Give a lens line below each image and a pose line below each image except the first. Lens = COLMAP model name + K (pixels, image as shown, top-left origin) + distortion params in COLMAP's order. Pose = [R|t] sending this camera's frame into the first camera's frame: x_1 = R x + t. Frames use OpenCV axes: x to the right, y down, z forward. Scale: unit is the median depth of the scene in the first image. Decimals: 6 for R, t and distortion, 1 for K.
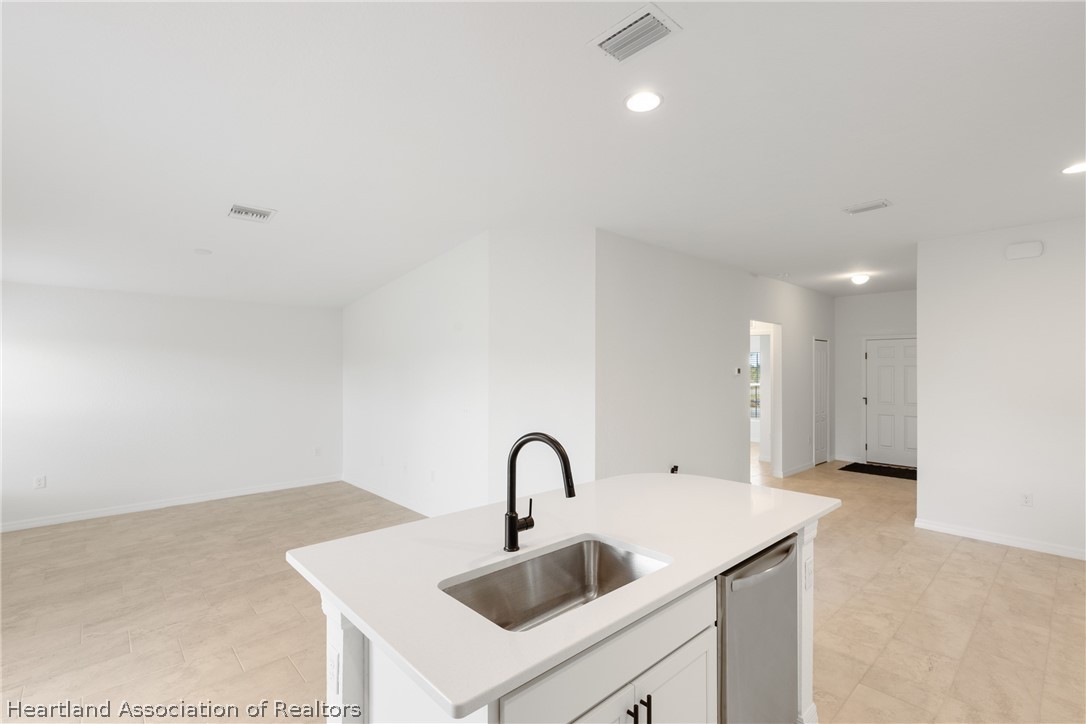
lens RADIAL K [[491.9, 0, 546.4], [0, 491.9, 363.4], [0, 0, 1]] dist [0.007636, -0.002237]
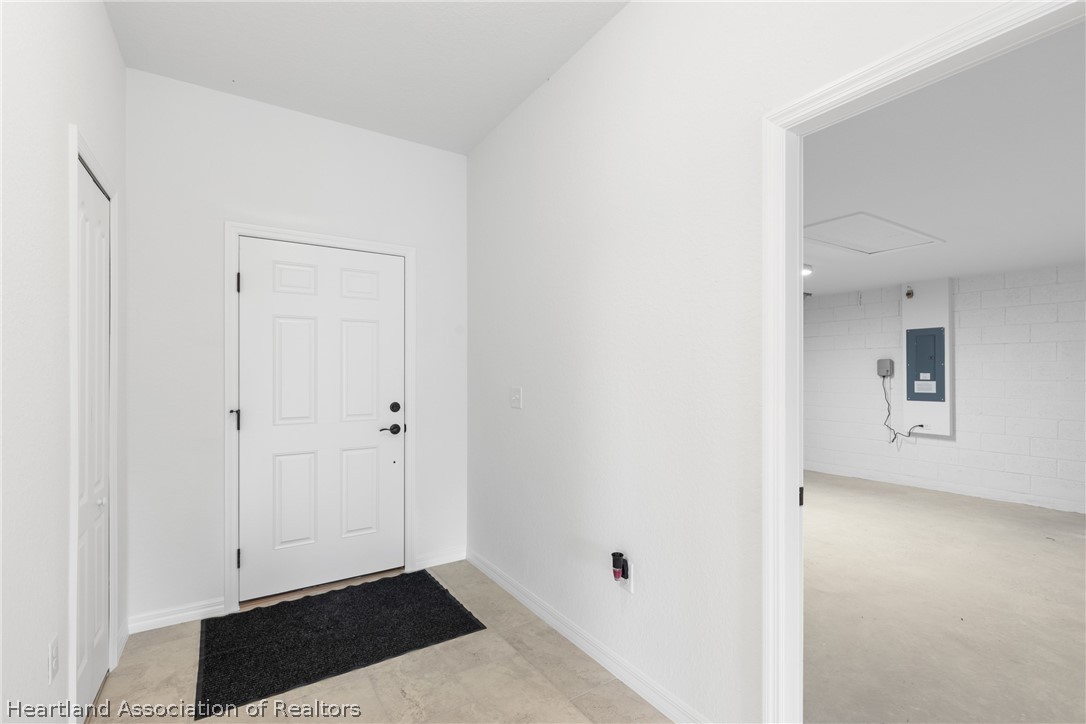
lens RADIAL K [[491.9, 0, 547.4], [0, 491.9, 366.5], [0, 0, 1]] dist [0.007636, -0.002237]
pose [[0.165704, 0.005748, 0.986159, 0.702850], [-0.009366, 0.999947, -0.004255, 0.081587], [-0.986131, -0.008531, 0.165749, 1.457234]]
